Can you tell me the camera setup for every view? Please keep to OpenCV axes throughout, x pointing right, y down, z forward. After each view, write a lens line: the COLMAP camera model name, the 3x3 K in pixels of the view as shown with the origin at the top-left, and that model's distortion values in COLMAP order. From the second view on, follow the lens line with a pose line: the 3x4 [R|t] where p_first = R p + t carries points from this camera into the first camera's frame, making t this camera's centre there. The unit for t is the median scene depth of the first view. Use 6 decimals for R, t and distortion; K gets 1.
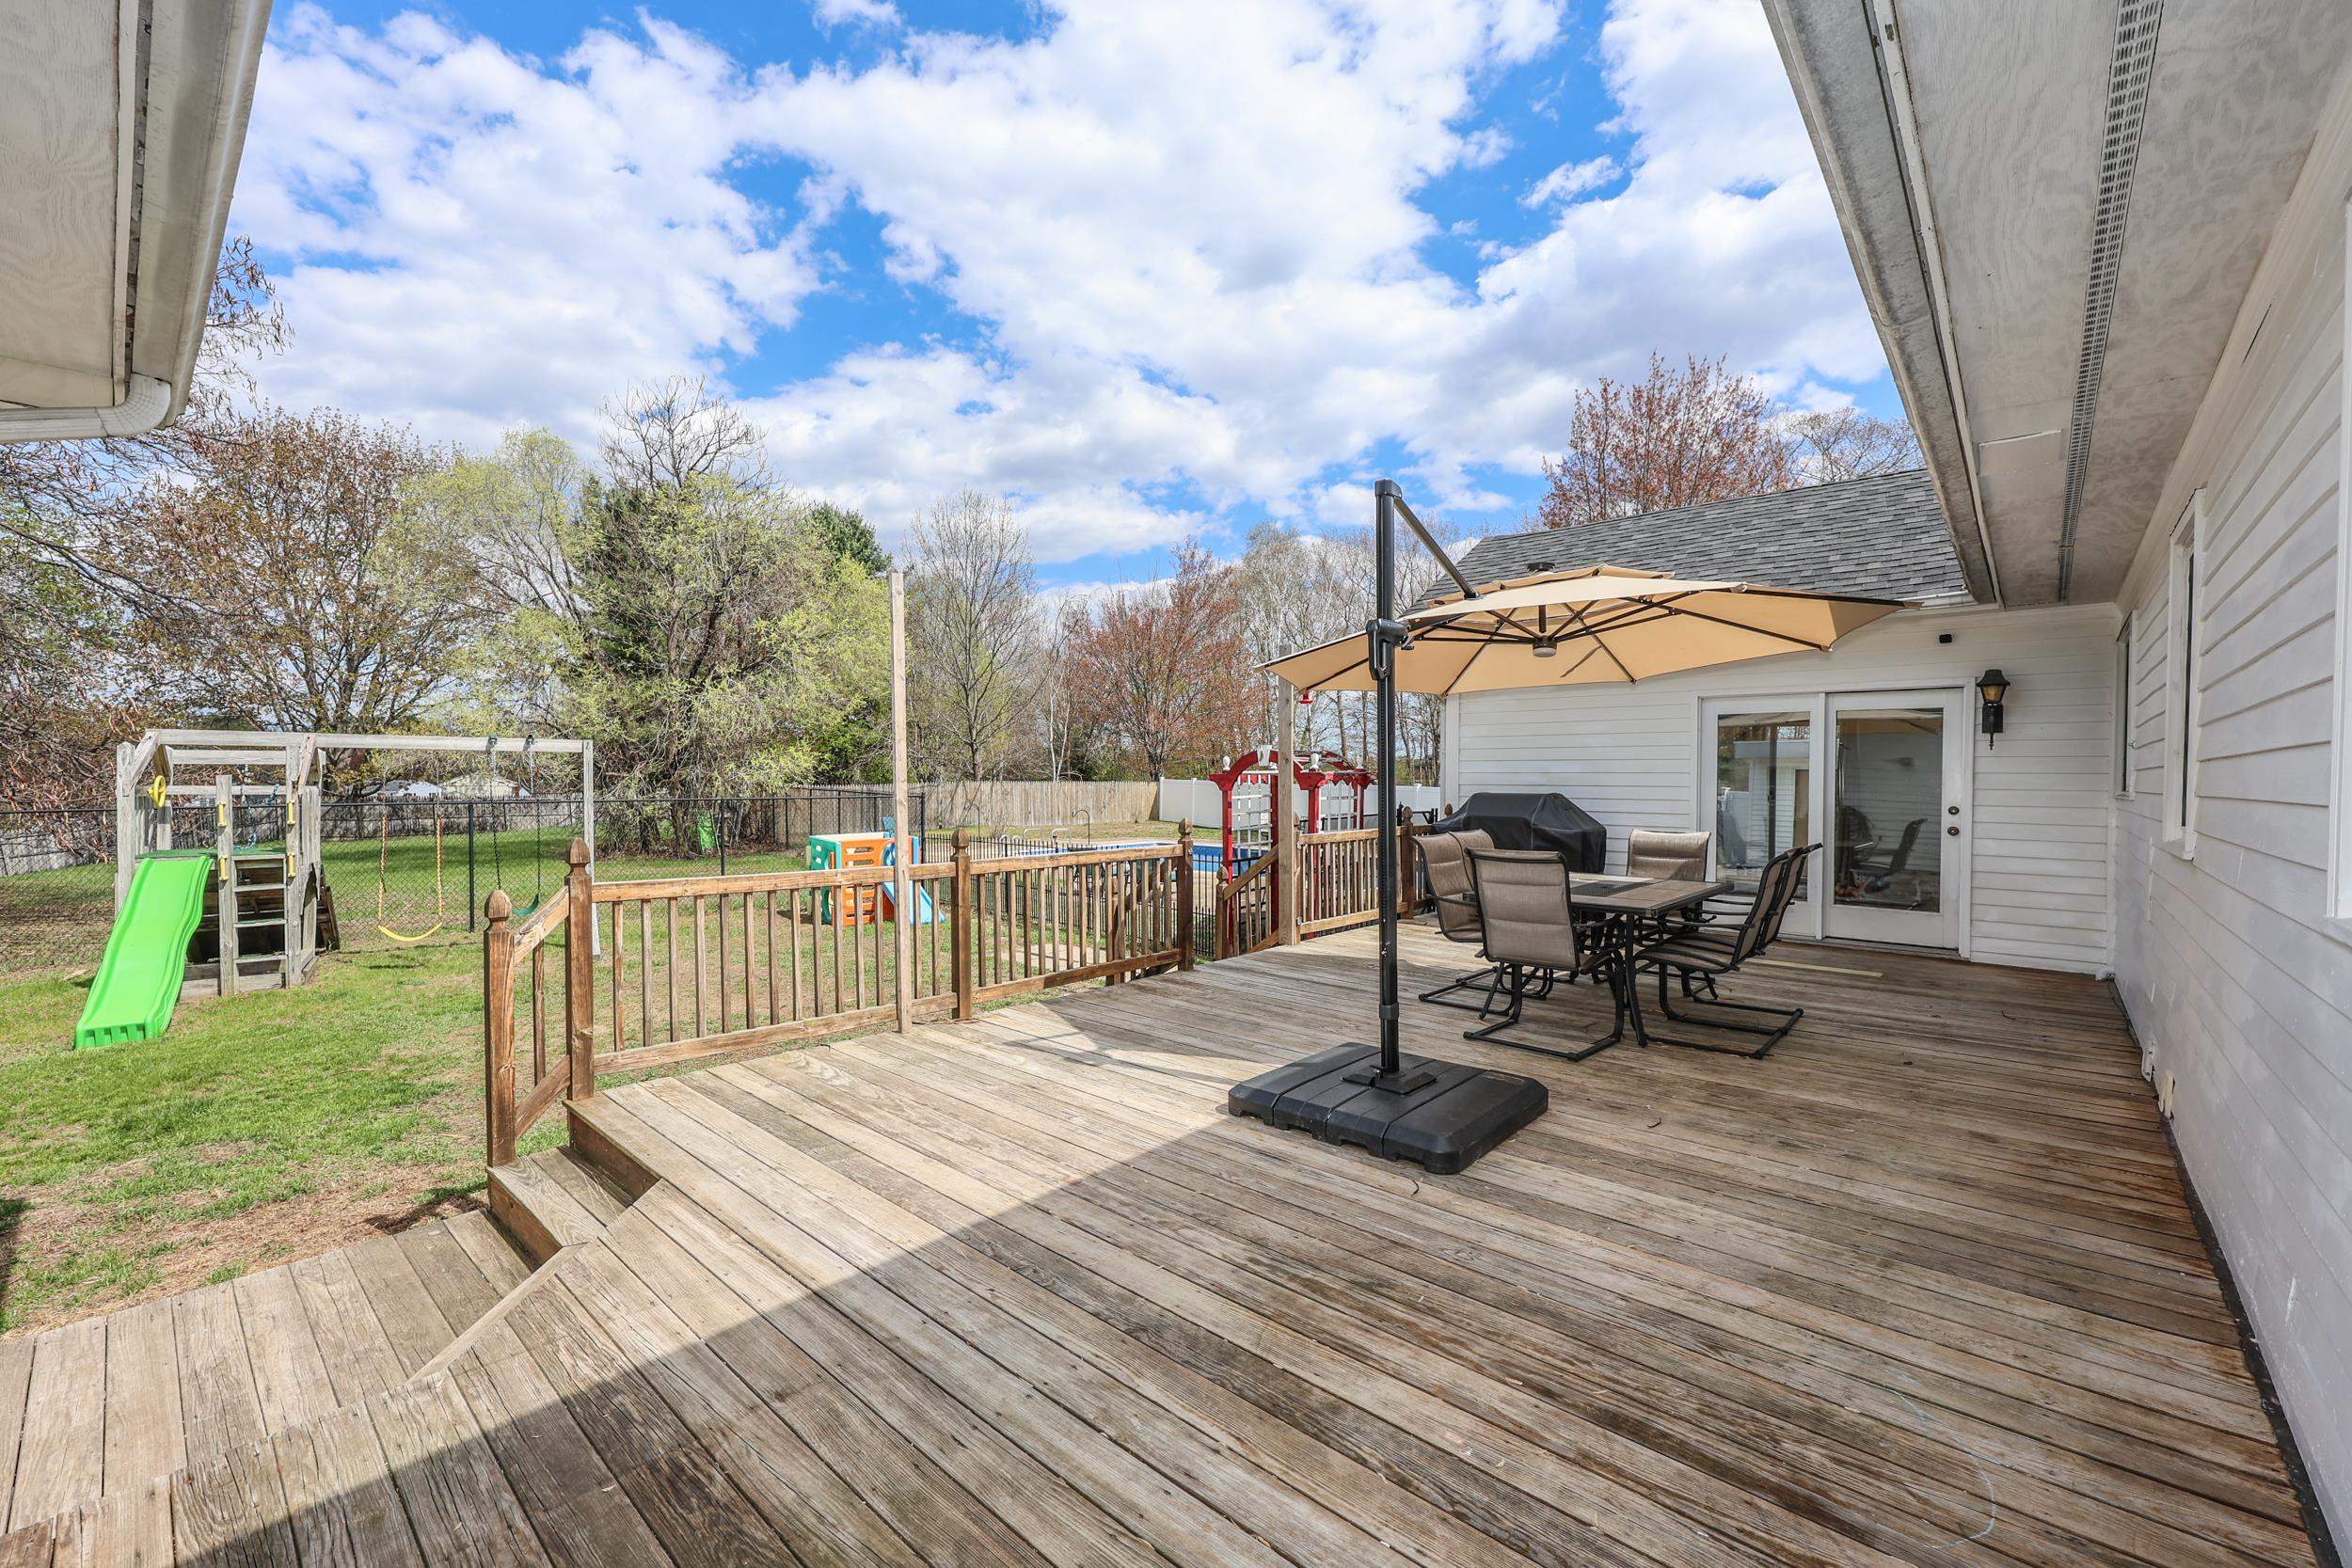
lens RADIAL K [[979.7, 0, 1174.5], [0, 979.7, 781.0], [0, 0, 1]] dist [-0.003862, -0.000039]
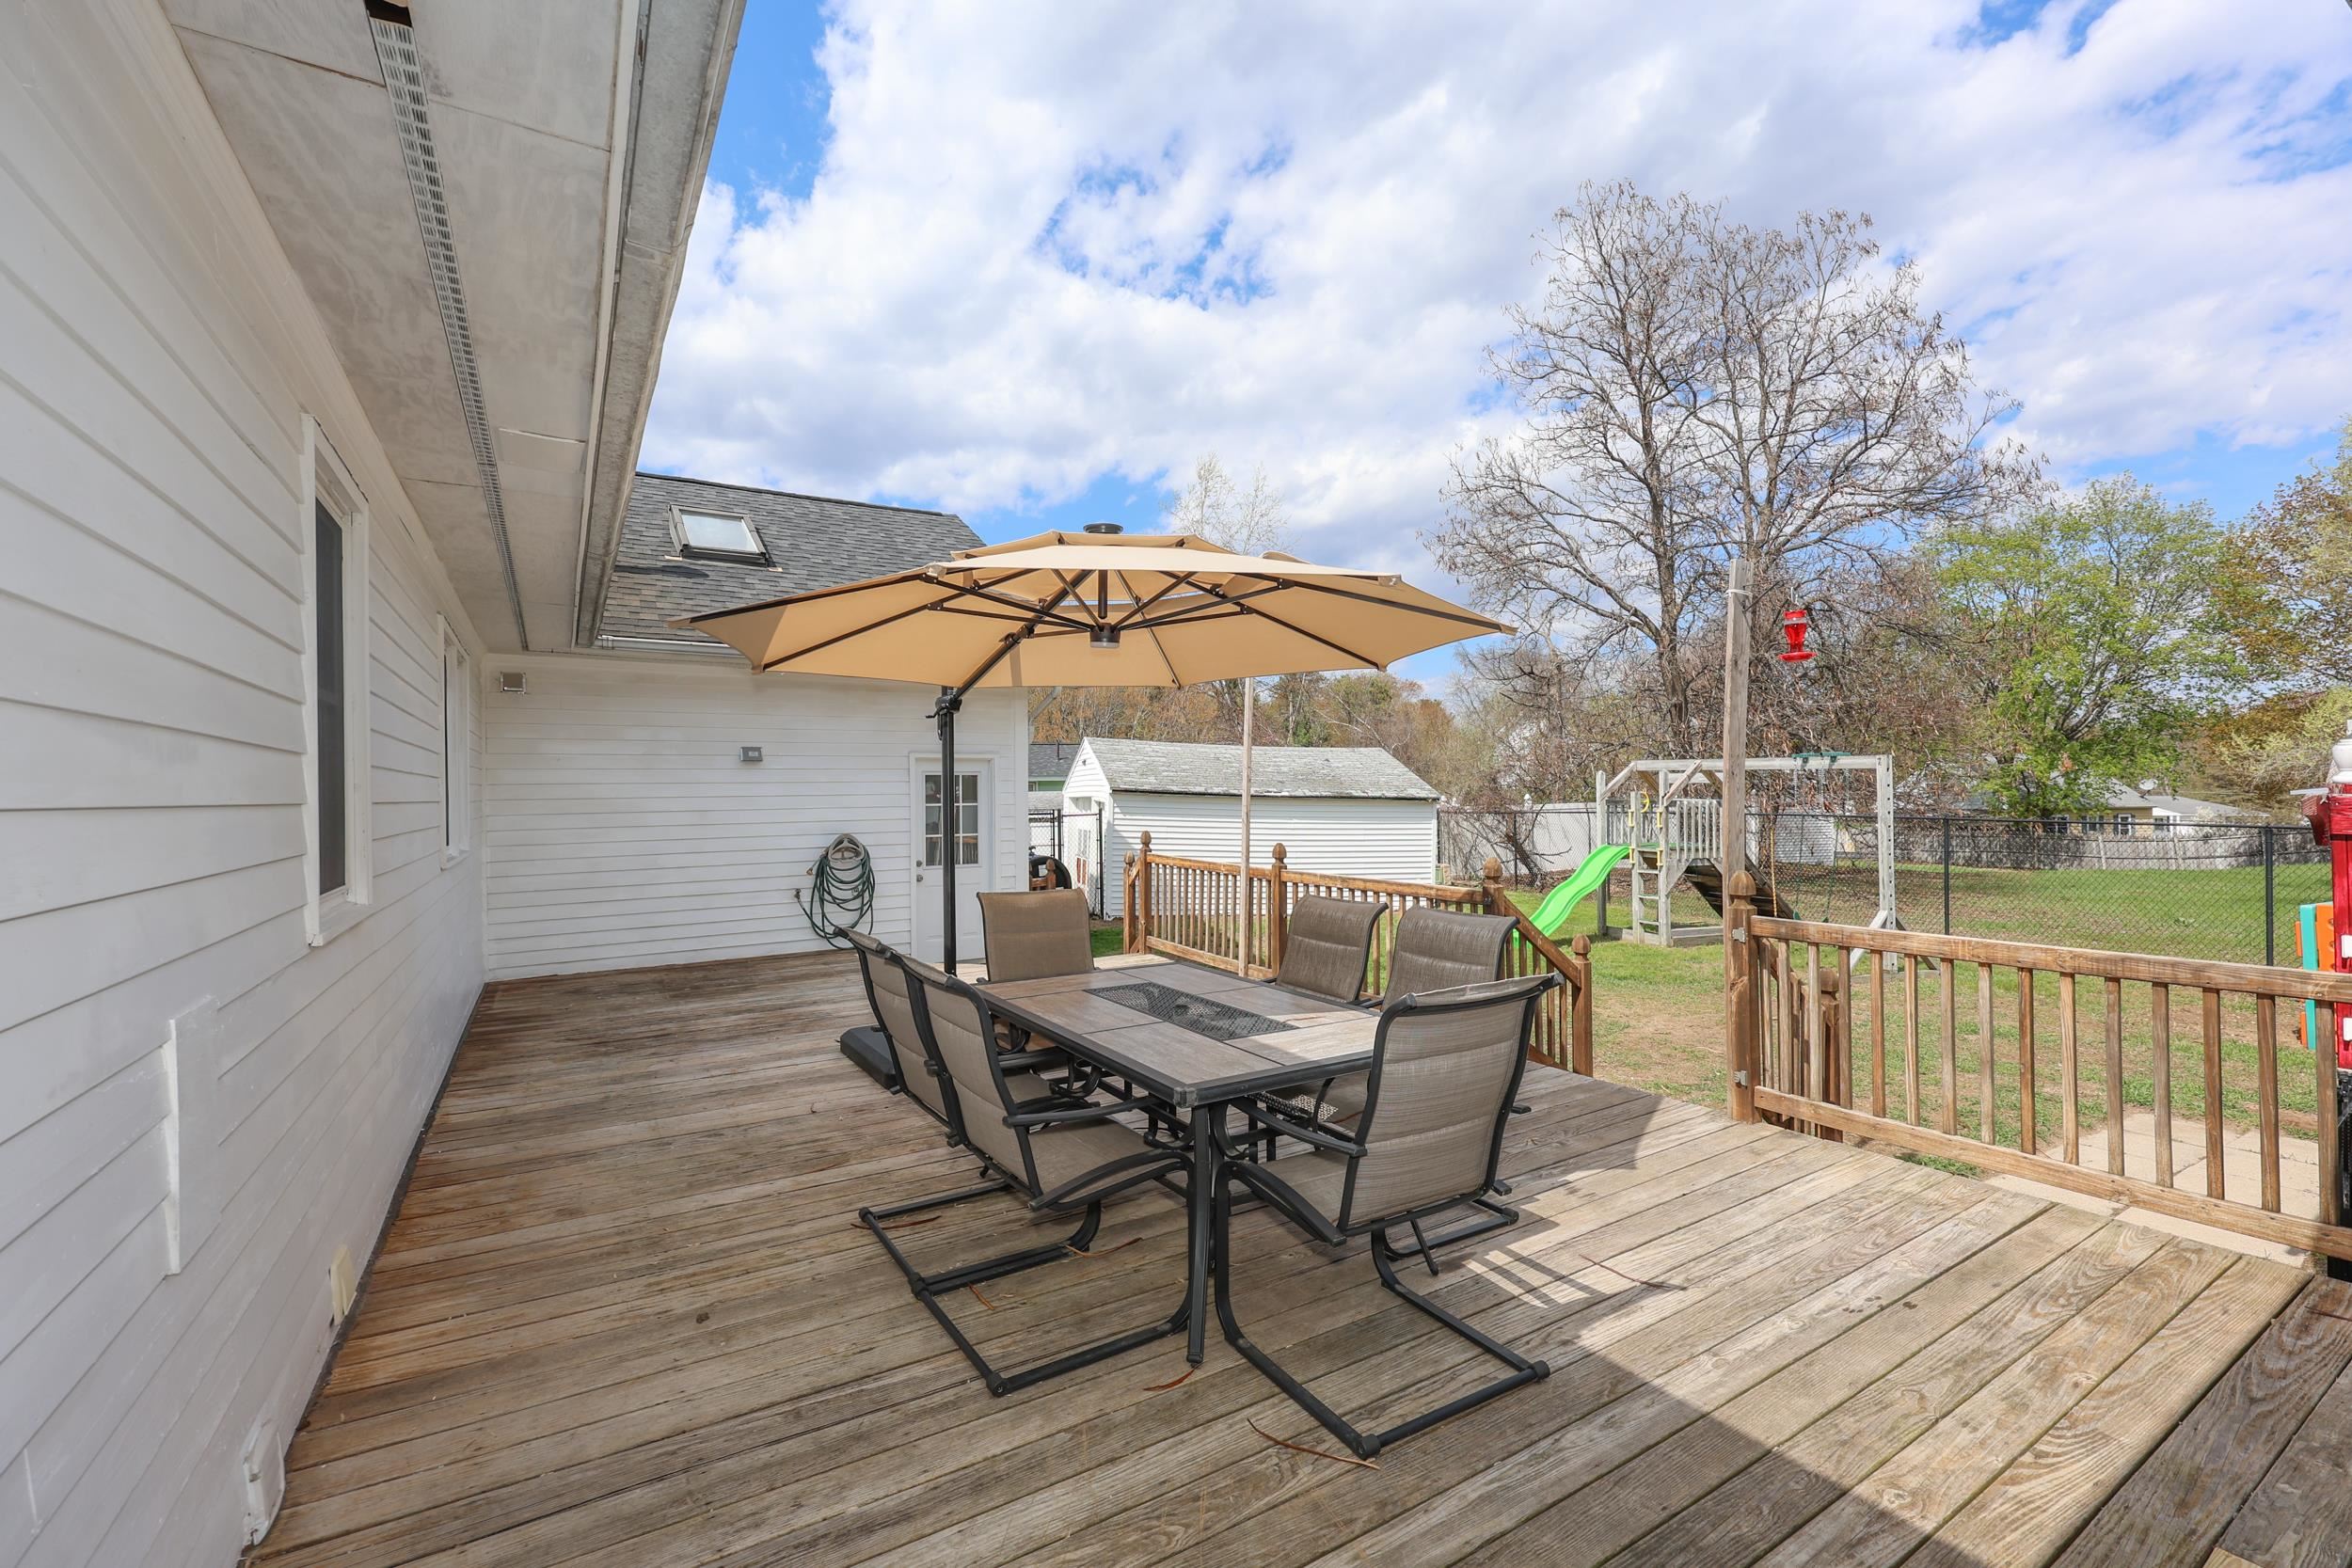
lens RADIAL K [[979.7, 0, 1174.3], [0, 979.7, 793.3], [0, 0, 1]] dist [-0.003862, -0.000039]
pose [[-0.282456, 0.001945, -0.959278, 1.164372], [0.007537, 0.999972, -0.000191, -0.024021], [0.959251, -0.007284, -0.282463, 1.358625]]
